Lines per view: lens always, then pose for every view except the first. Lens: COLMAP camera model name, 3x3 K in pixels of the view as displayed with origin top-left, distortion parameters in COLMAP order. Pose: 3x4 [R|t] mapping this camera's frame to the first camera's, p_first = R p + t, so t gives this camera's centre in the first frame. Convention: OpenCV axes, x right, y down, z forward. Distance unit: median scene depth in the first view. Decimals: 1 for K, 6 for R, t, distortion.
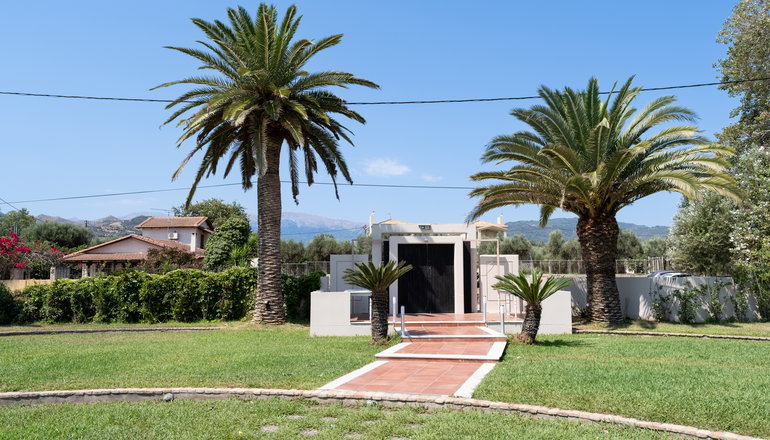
lens RADIAL K [[578.0, 0, 385.6], [0, 578.0, 214.9], [0, 0, 1]] dist [0.035690, -0.026592]
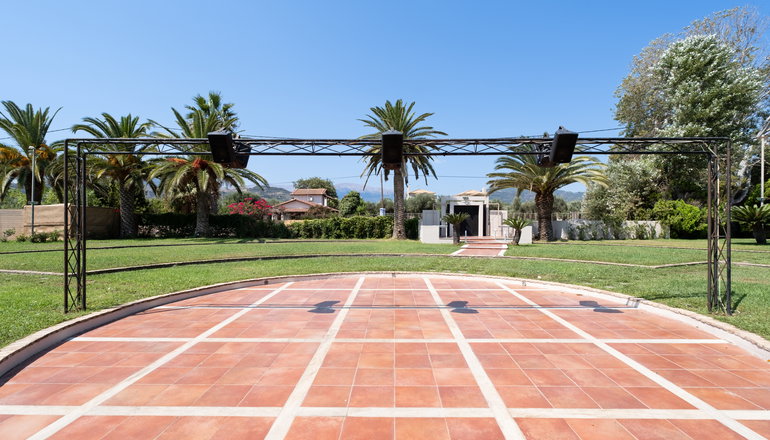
lens RADIAL K [[362.5, 0, 384.6], [0, 362.5, 224.2], [0, 0, 1]] dist [0.002336, 0.000514]
pose [[0.998507, 0.007438, -0.054109, -0.177168], [-0.001479, 0.994002, 0.109352, -0.032328], [0.054598, -0.109108, 0.992529, -0.439583]]
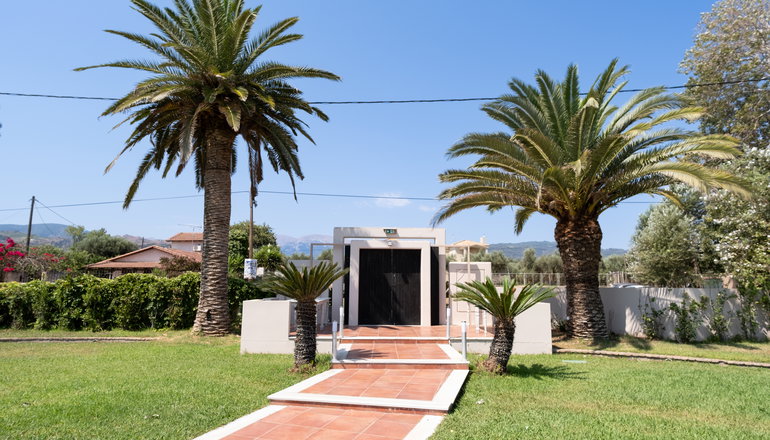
lens RADIAL K [[453.5, 0, 383.1], [0, 453.5, 217.1], [0, 0, 1]] dist [0.003487, 0.001147]
pose [[0.999636, 0.008289, -0.025689, 0.079737], [-0.009458, 0.998909, -0.045730, 0.033759], [0.025282, 0.045957, 0.998623, 0.286141]]
